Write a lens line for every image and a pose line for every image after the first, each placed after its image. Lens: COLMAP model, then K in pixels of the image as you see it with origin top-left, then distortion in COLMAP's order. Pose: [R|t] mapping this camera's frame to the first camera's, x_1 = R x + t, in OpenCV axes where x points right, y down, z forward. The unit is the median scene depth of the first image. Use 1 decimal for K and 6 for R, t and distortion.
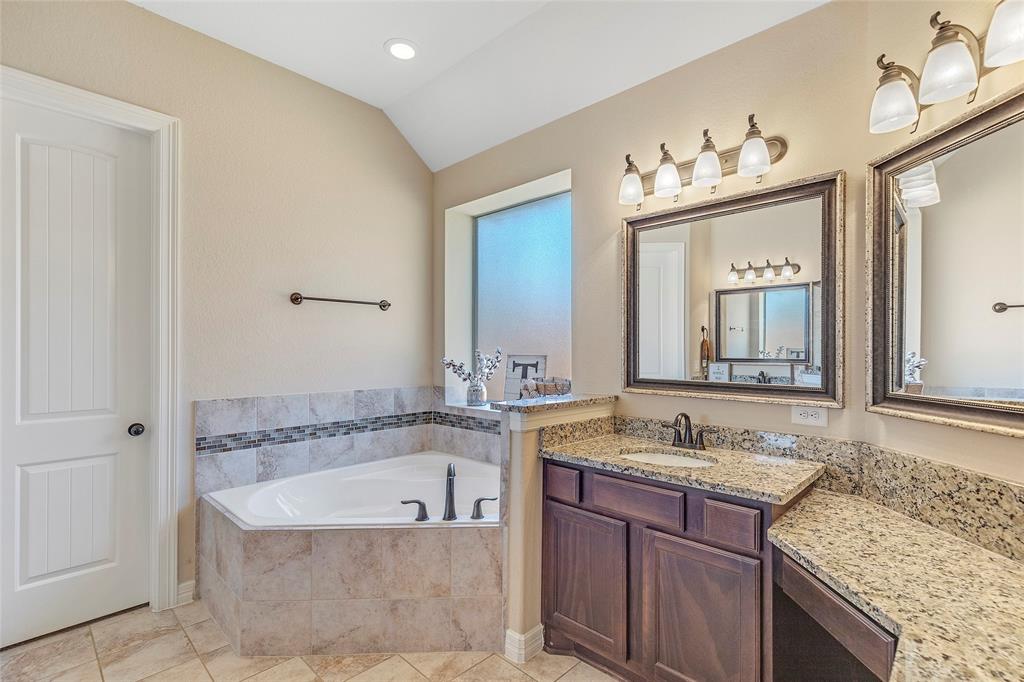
lens RADIAL K [[474.9, 0, 518.7], [0, 474.9, 346.1], [0, 0, 1]] dist [0.013860, -0.002527]
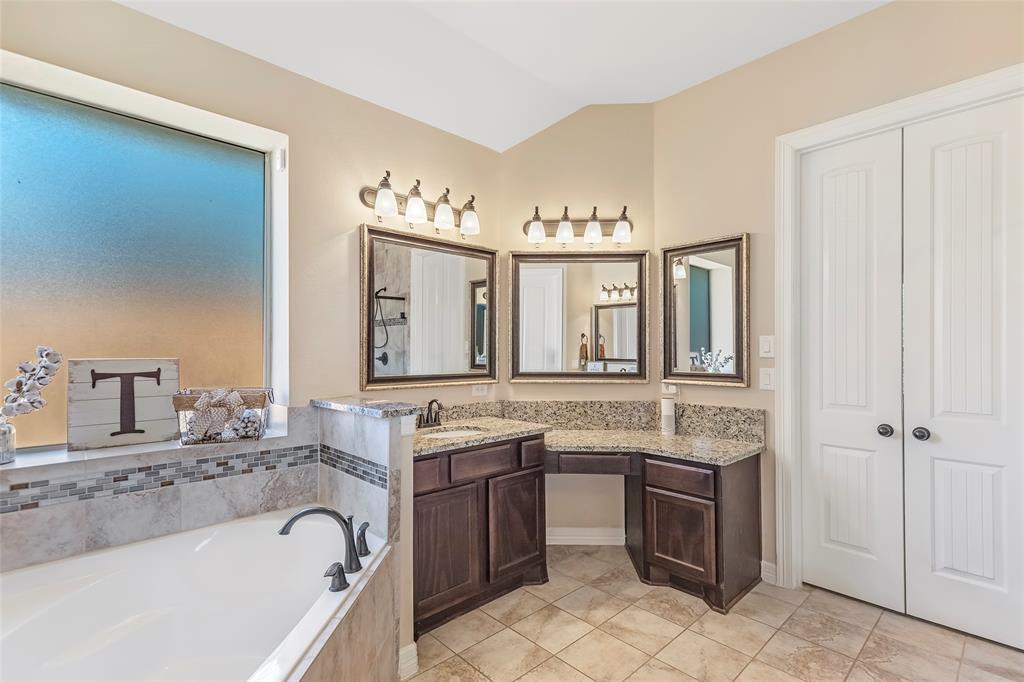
lens RADIAL K [[474.9, 0, 515.1], [0, 474.9, 348.6], [0, 0, 1]] dist [0.013860, -0.002527]
pose [[0.051195, 0.003735, 0.998682, -0.917539], [-0.004592, 0.999983, -0.003504, 0.006850], [-0.998678, -0.004407, 0.051211, 0.711740]]
